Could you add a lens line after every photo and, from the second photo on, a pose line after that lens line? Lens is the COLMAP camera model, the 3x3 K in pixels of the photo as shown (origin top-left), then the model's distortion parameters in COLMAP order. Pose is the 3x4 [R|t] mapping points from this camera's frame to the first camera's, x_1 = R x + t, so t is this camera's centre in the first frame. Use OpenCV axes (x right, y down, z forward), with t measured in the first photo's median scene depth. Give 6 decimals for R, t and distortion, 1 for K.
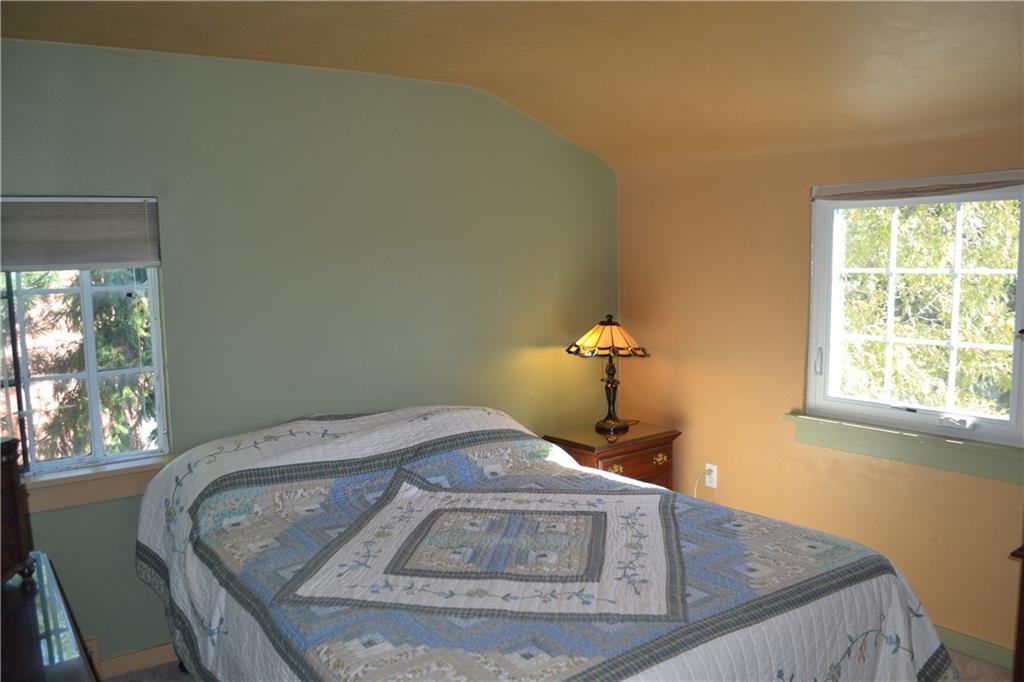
lens RADIAL K [[822.2, 0, 516.0], [0, 822.2, 342.0], [0, 0, 1]] dist [-0.088623, 0.010452]
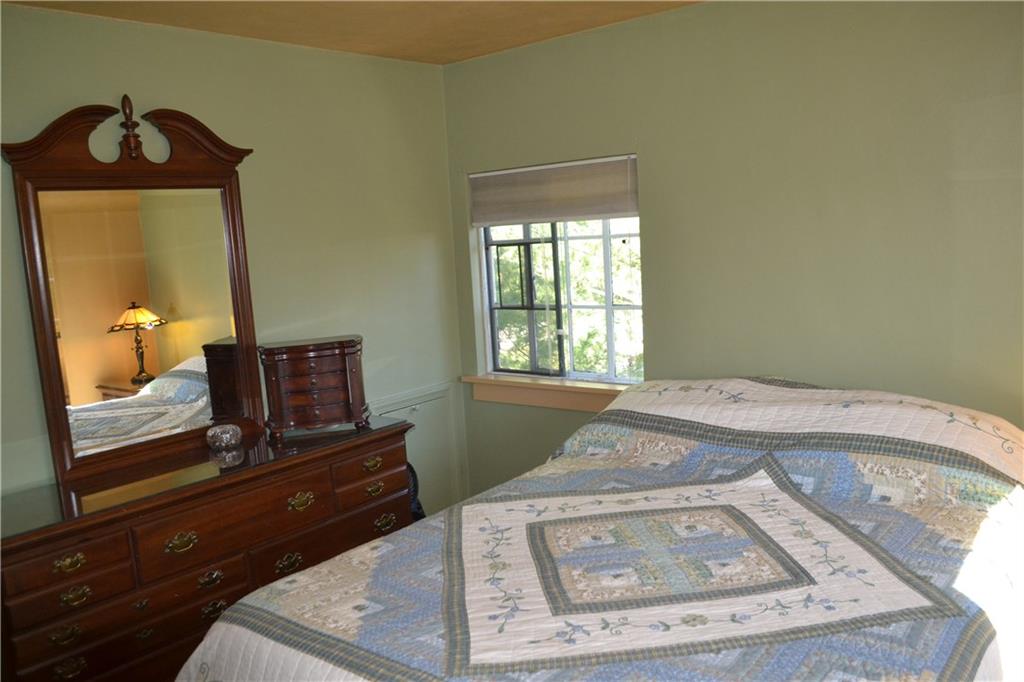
lens RADIAL K [[822.2, 0, 510.2], [0, 822.2, 350.2], [0, 0, 1]] dist [-0.088623, 0.010452]
pose [[0.254986, 0.148941, -0.955405, 0.660672], [-0.044541, 0.988826, 0.142264, -0.068954], [0.965918, 0.006279, 0.258770, 0.583072]]
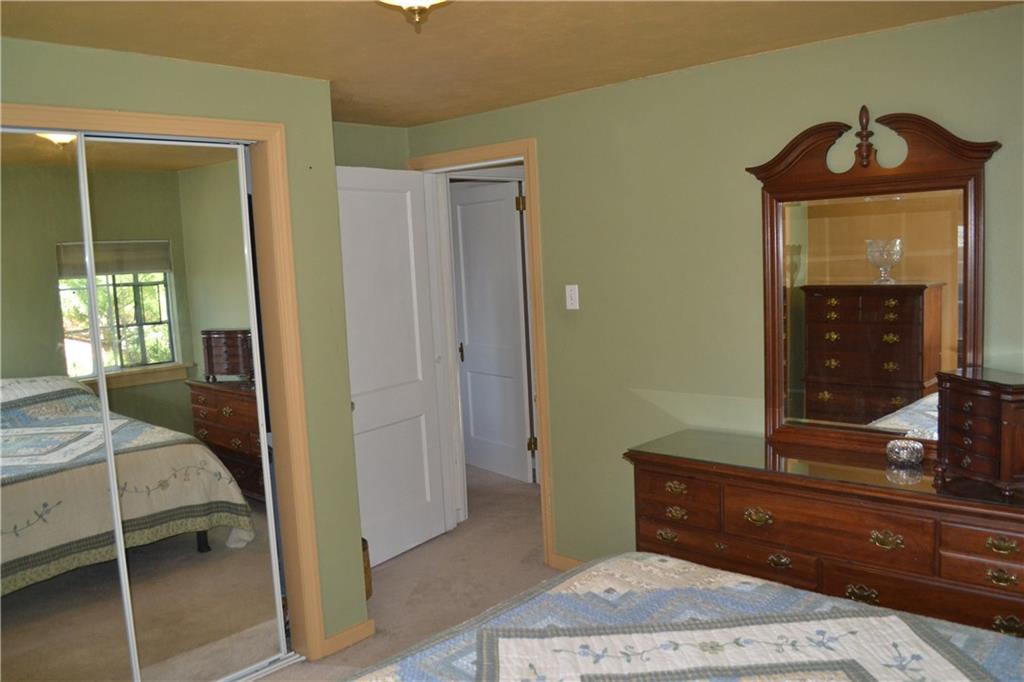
lens RADIAL K [[822.2, 0, 513.2], [0, 822.2, 337.7], [0, 0, 1]] dist [-0.088623, 0.010452]
pose [[-0.978674, 0.085589, -0.186740, 0.227459], [0.046343, 0.977623, 0.205197, -0.158963], [0.200124, 0.192167, -0.960740, 1.332336]]
